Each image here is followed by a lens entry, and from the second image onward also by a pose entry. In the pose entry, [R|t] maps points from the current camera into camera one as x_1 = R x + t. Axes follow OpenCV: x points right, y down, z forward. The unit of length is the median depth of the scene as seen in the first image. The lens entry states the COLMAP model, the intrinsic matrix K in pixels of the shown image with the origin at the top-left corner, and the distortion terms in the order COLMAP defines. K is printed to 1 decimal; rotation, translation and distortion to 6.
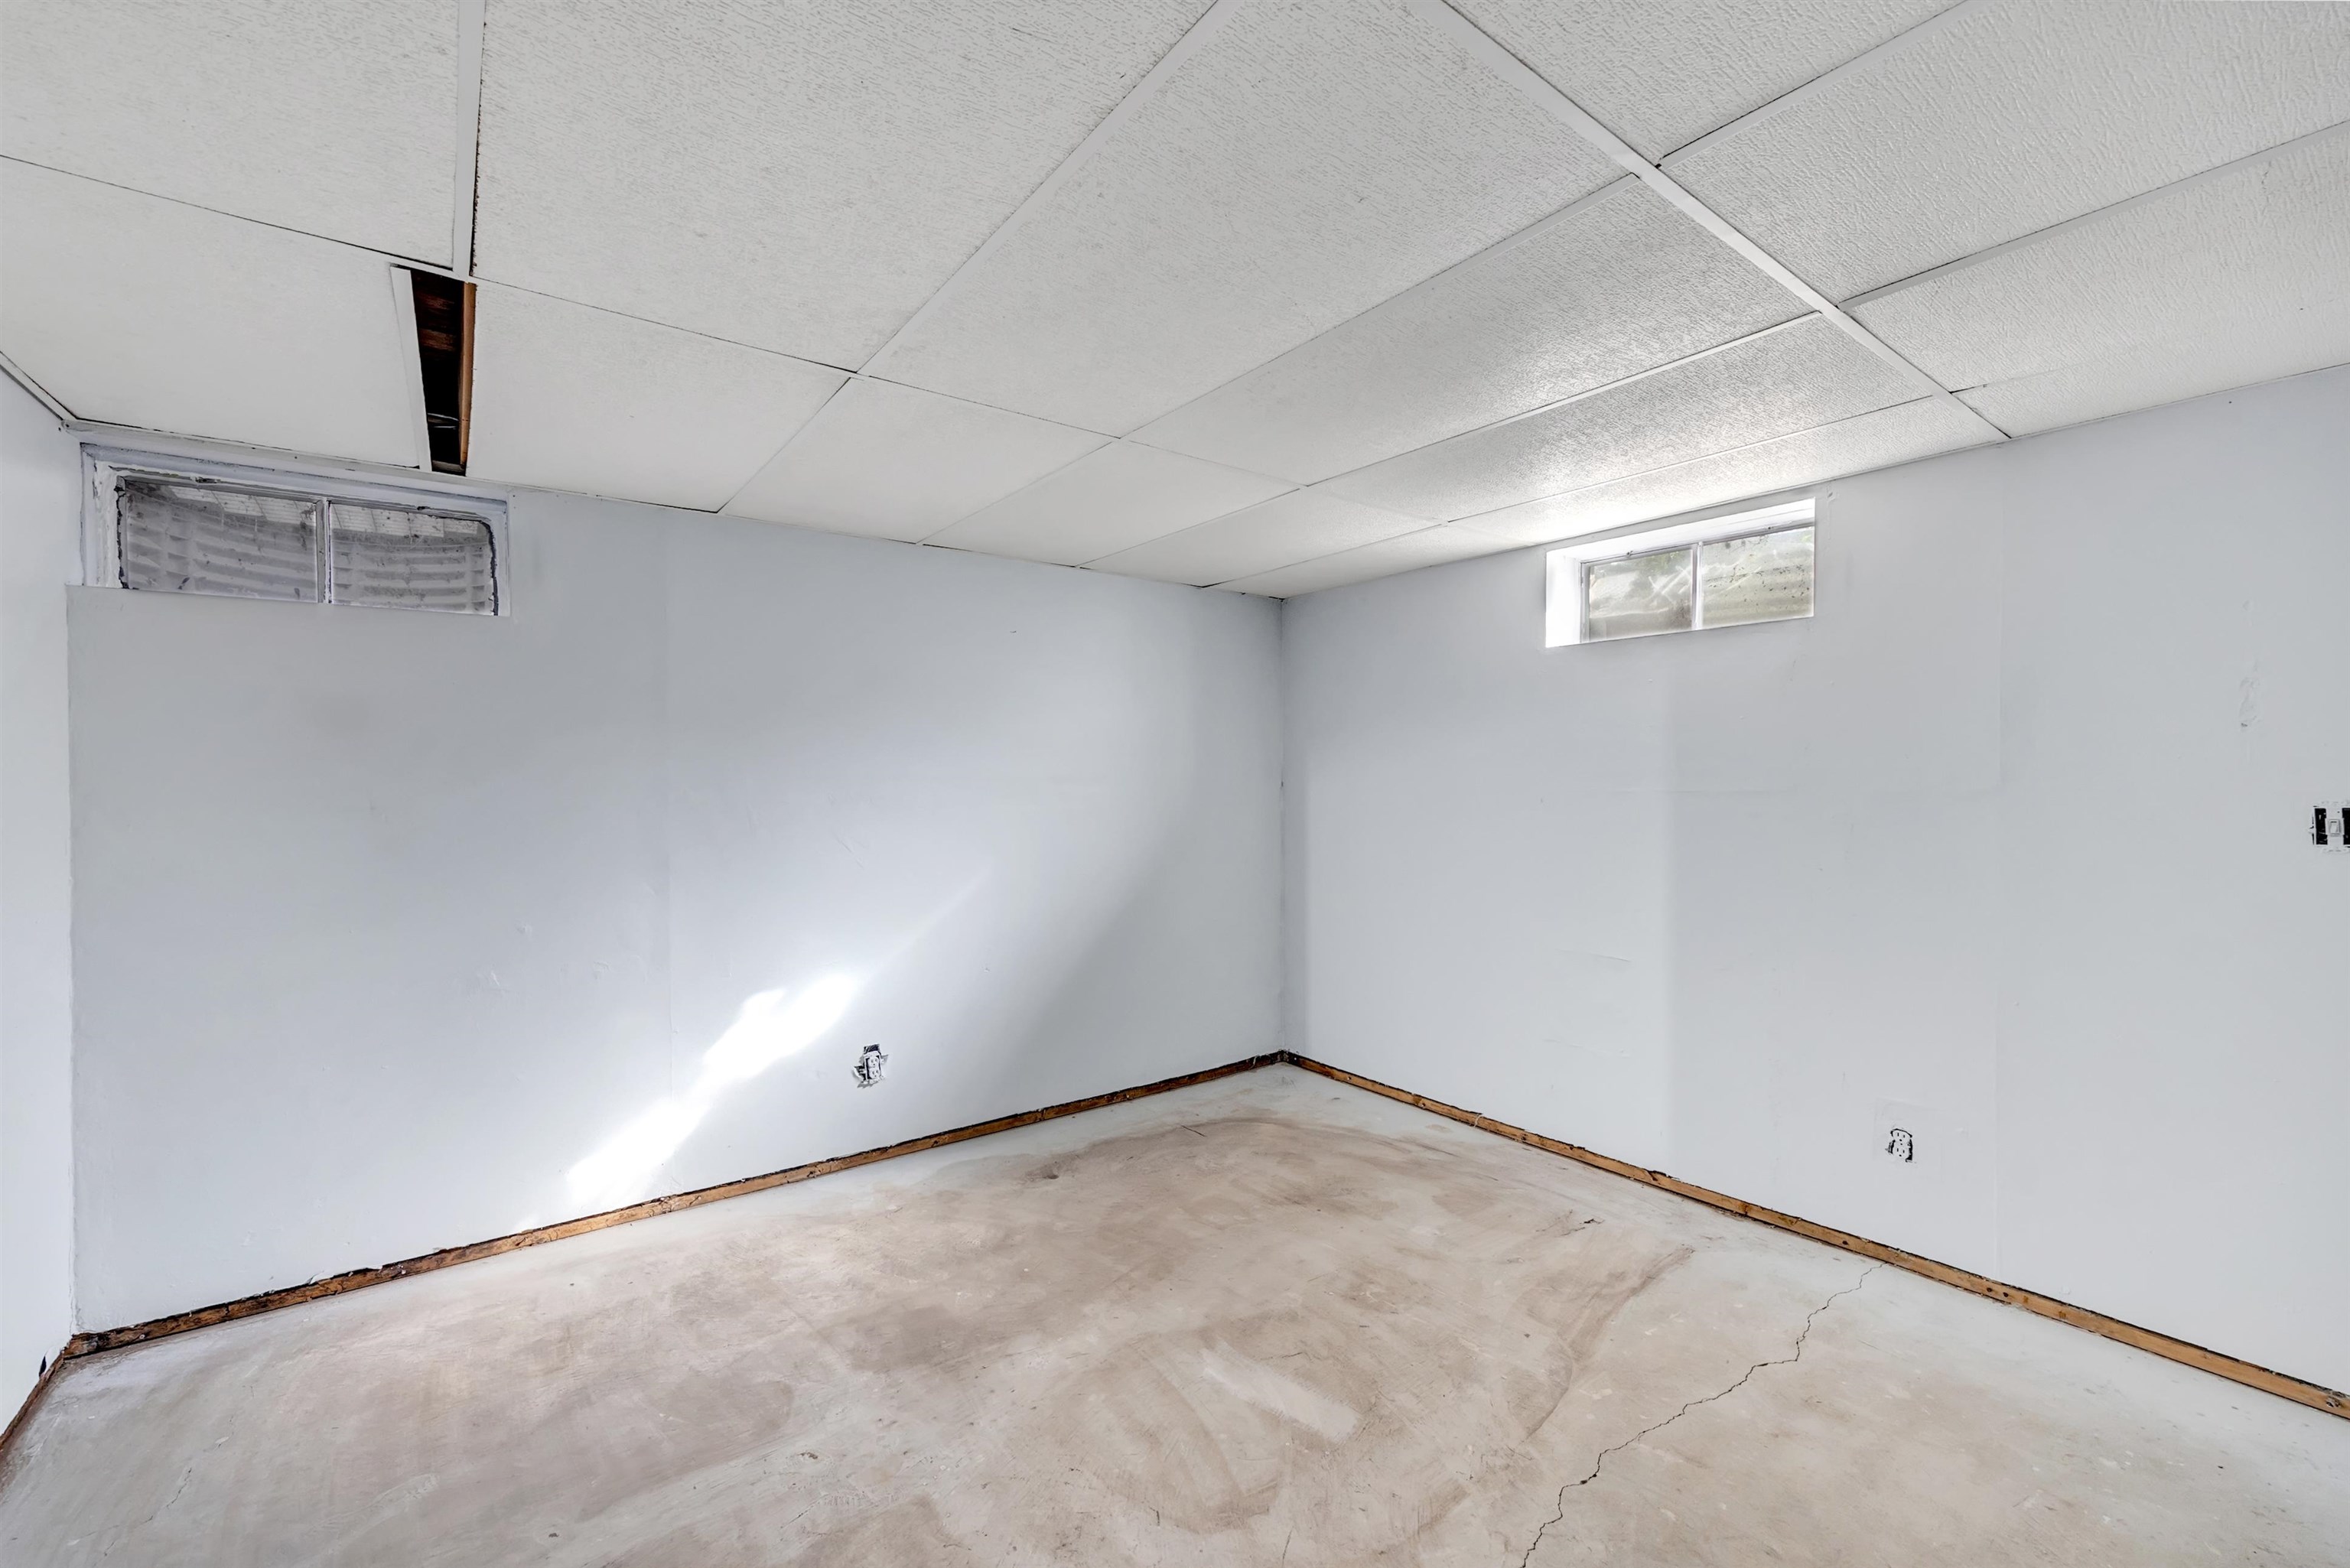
lens RADIAL K [[954.4, 0, 1173.4], [0, 954.4, 786.4], [0, 0, 1]] dist [0.000629, -0.000022]
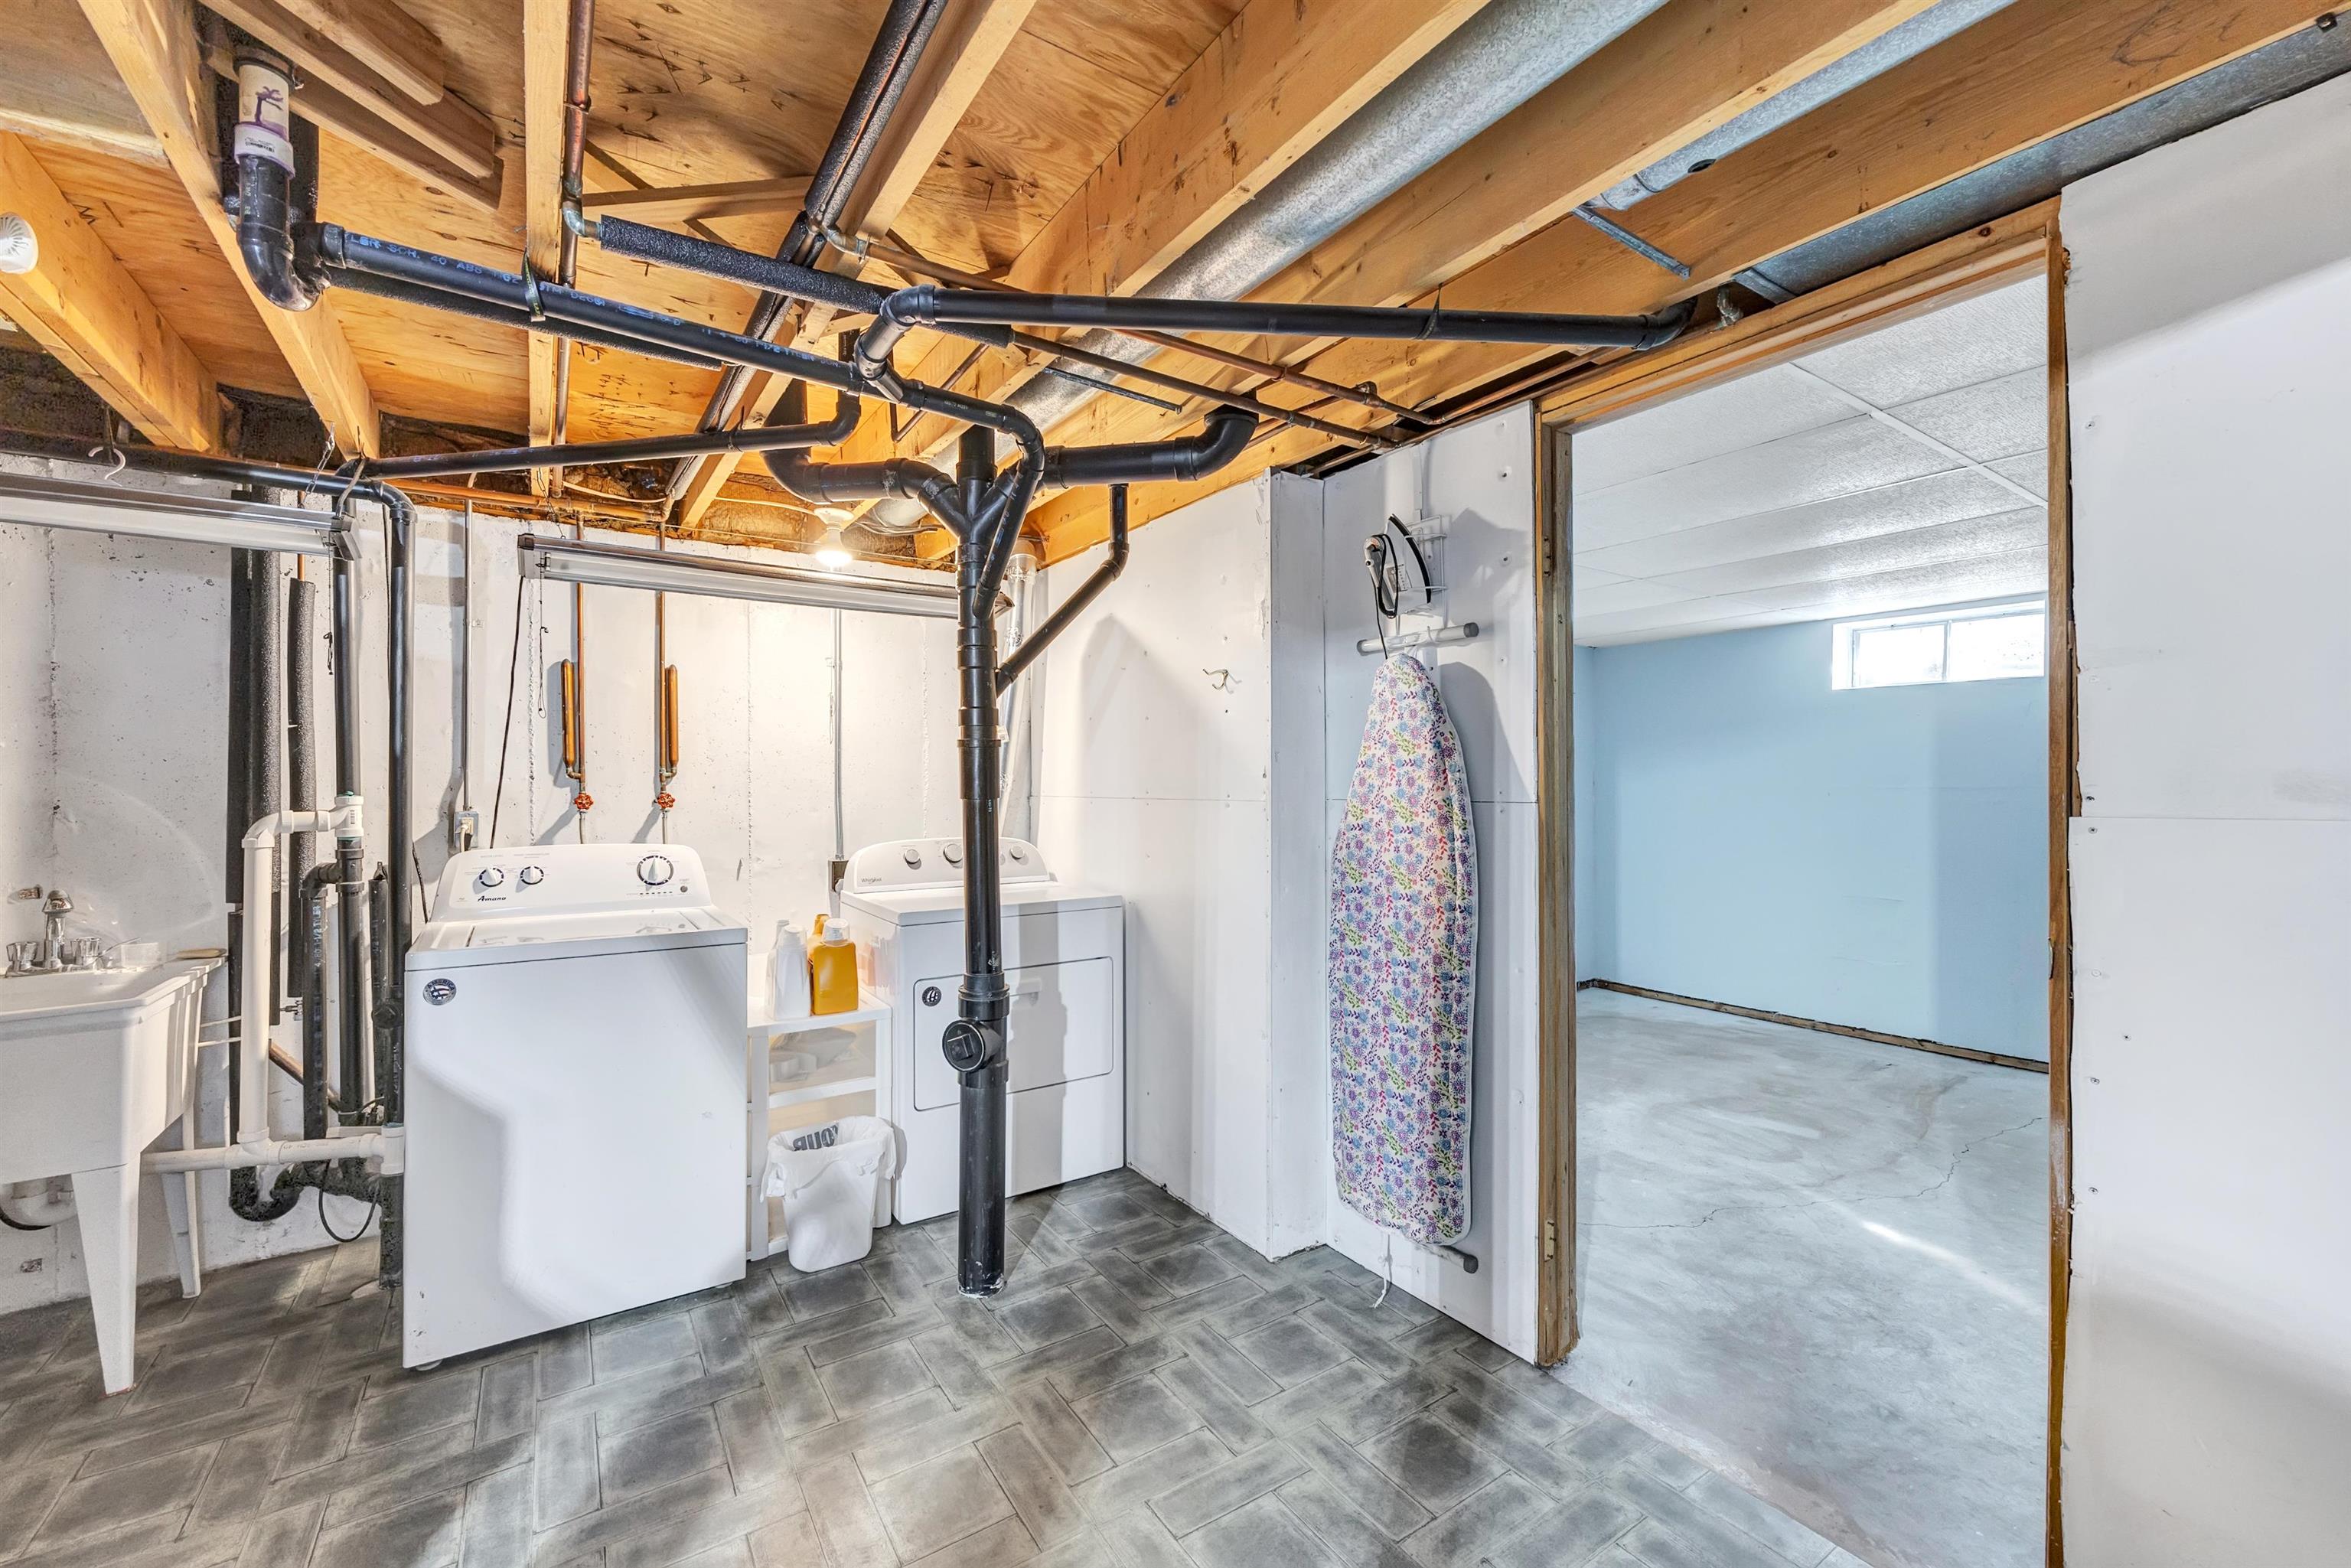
lens RADIAL K [[954.9, 0, 1179.4], [0, 954.9, 781.2], [0, 0, 1]] dist [0.000629, -0.000022]
pose [[0.999171, -0.000648, -0.040714, -0.710567], [0.000642, 1.000000, -0.000154, -0.007224], [0.040714, 0.000128, 0.999171, -0.652772]]
